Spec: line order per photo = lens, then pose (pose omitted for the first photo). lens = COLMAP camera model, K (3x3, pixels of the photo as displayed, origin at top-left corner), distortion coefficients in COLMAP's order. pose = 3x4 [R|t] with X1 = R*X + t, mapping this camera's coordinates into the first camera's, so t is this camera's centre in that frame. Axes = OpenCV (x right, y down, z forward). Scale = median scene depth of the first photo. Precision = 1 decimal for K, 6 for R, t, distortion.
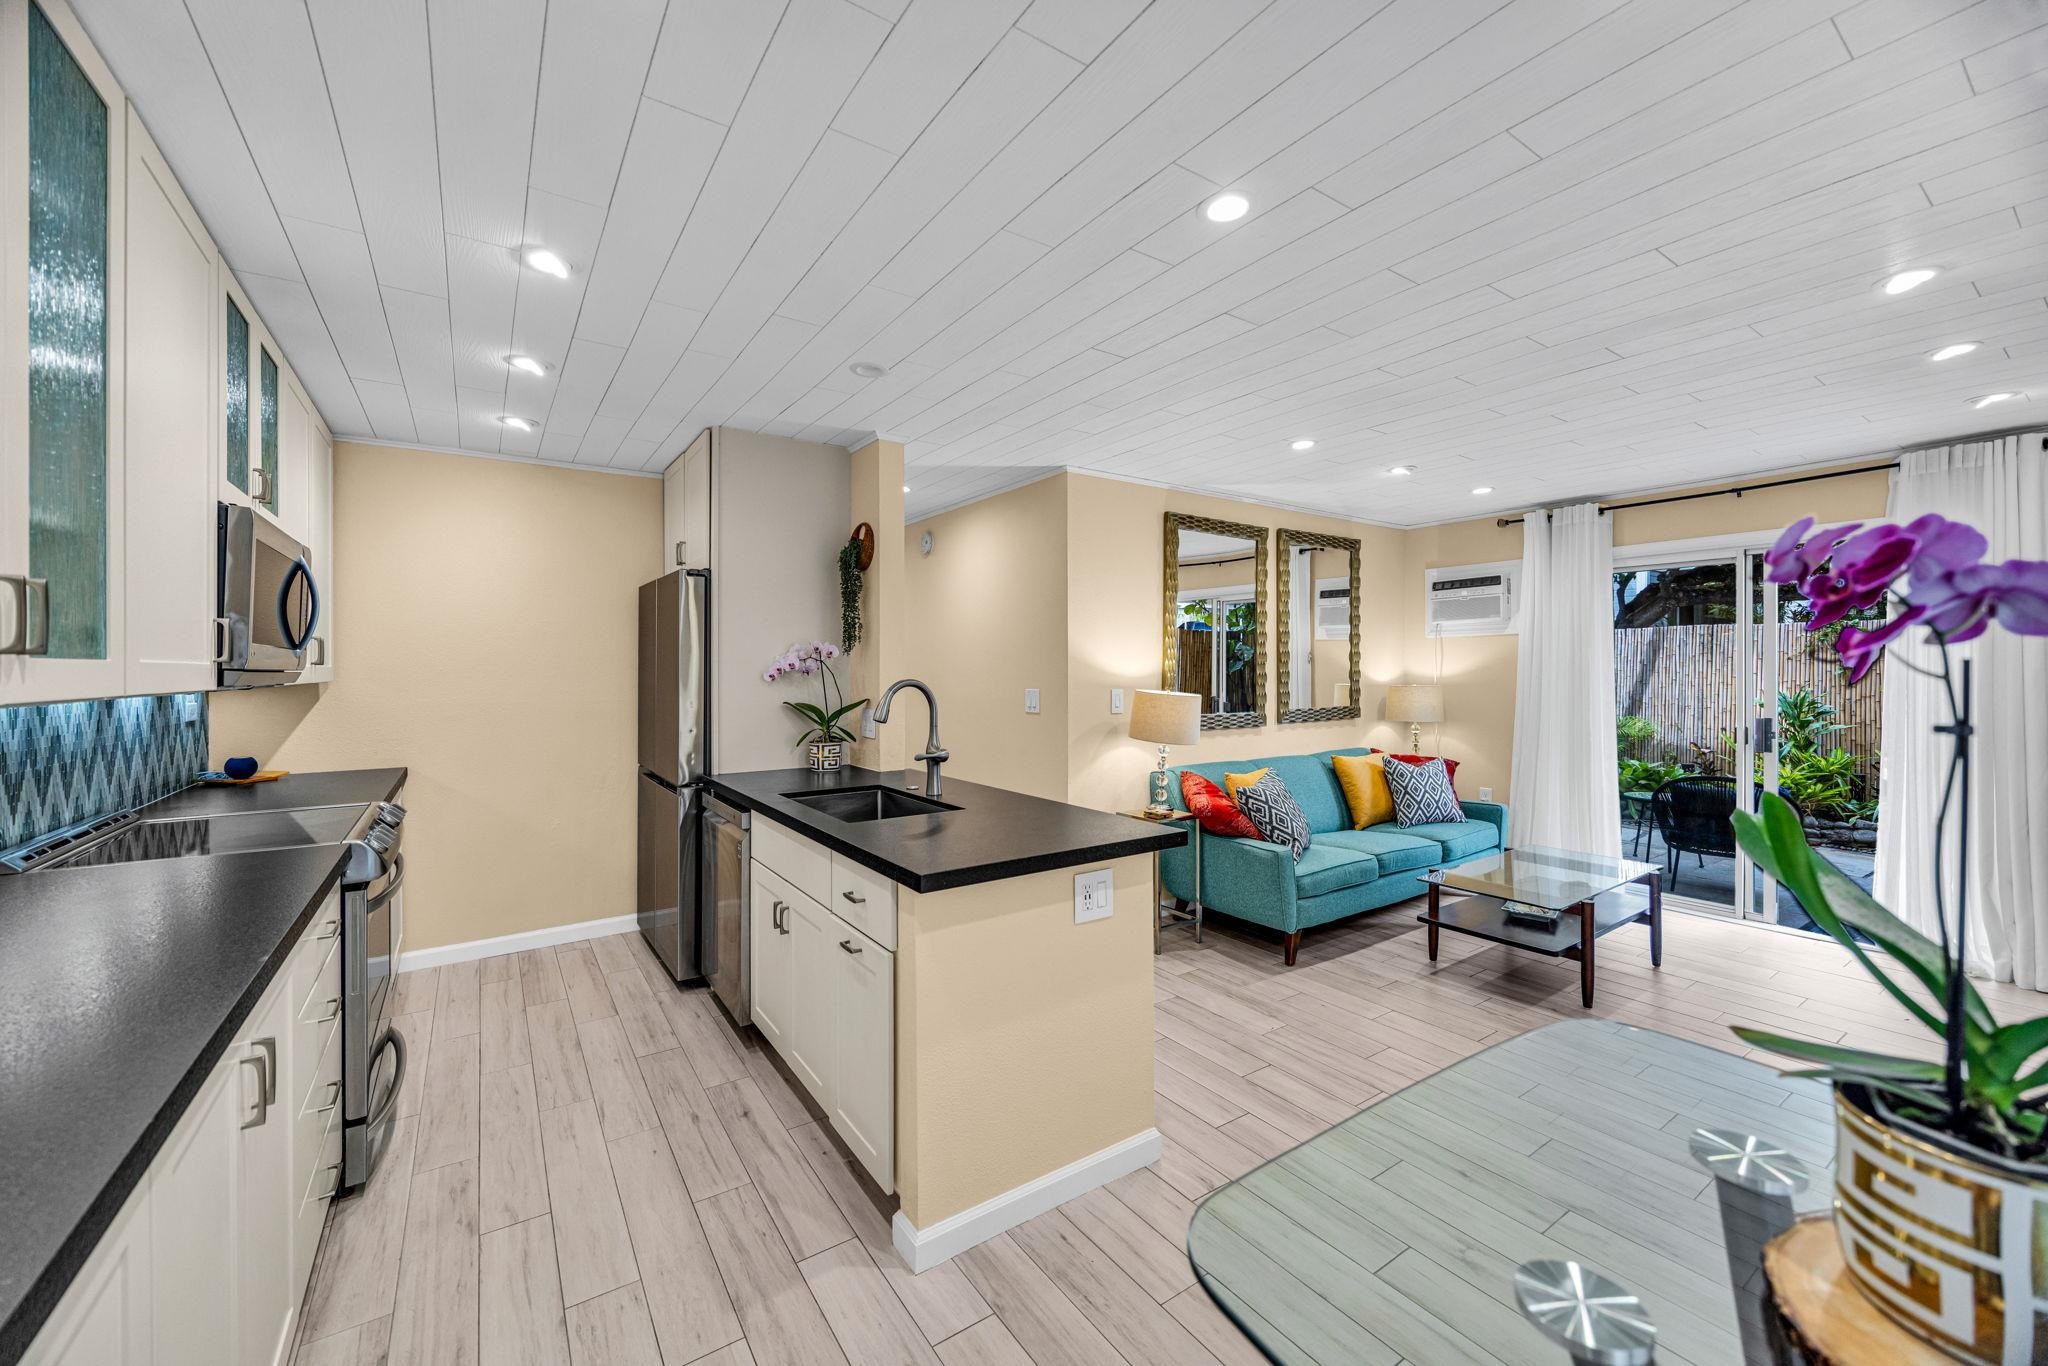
lens RADIAL K [[773.2, 0, 1026.7], [0, 773.2, 674.6], [0, 0, 1]] dist [0.000635, 0.000045]
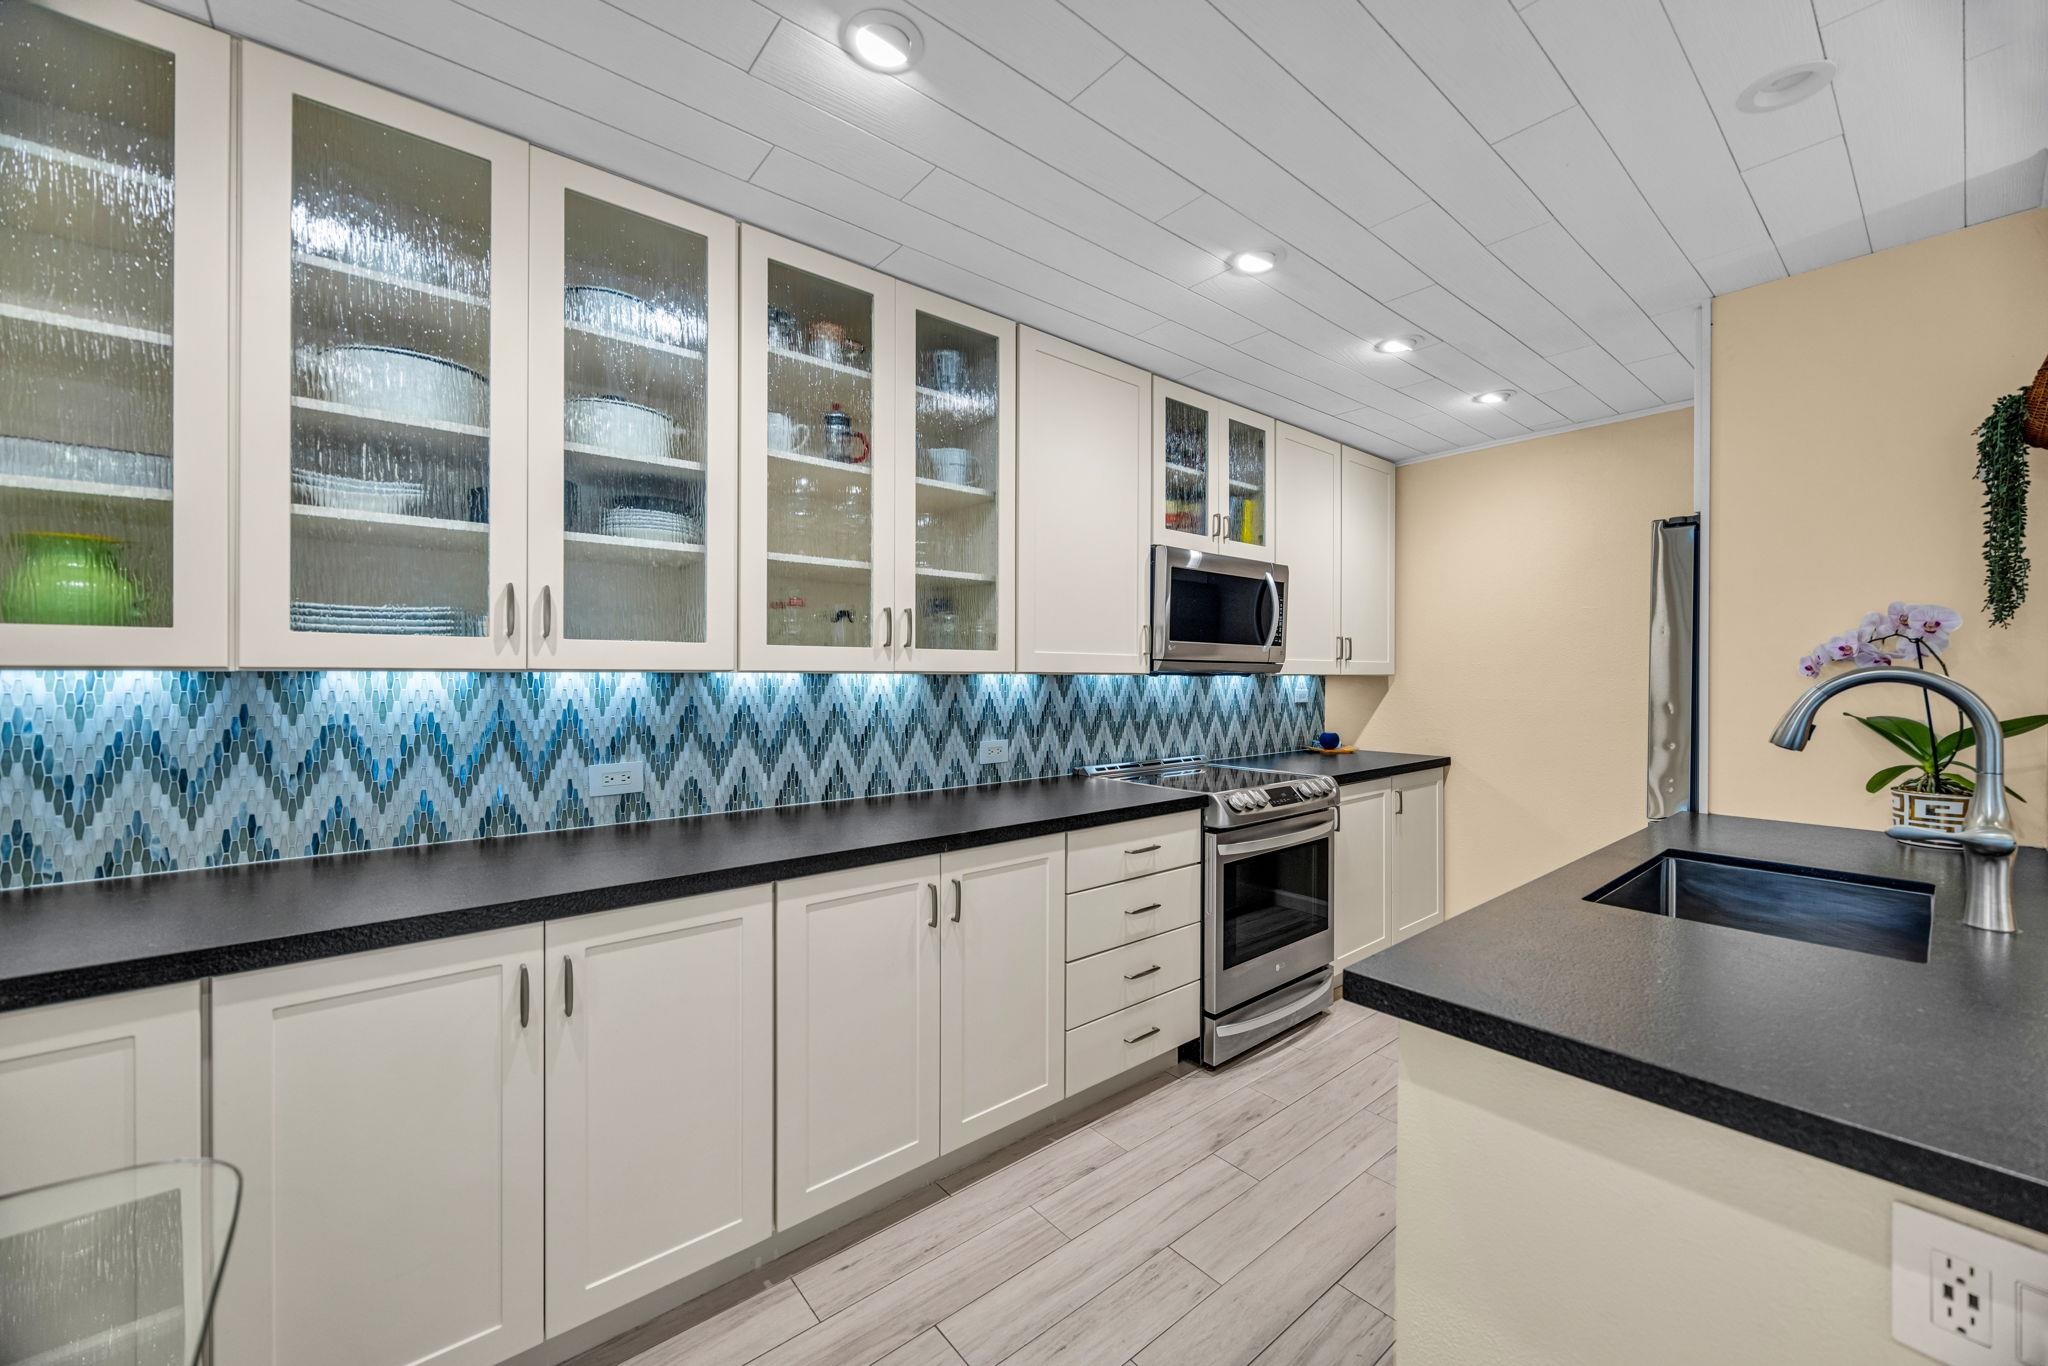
lens RADIAL K [[778.8, 0, 1024.0], [0, 778.8, 683.0], [0, 0, 1]] dist [-0.024872, -0.000044]
pose [[0.067567, 0.009974, -0.997665, 0.353514], [-0.009206, 0.999914, 0.009373, 0.022857], [0.997672, 0.008551, 0.067653, 0.570717]]
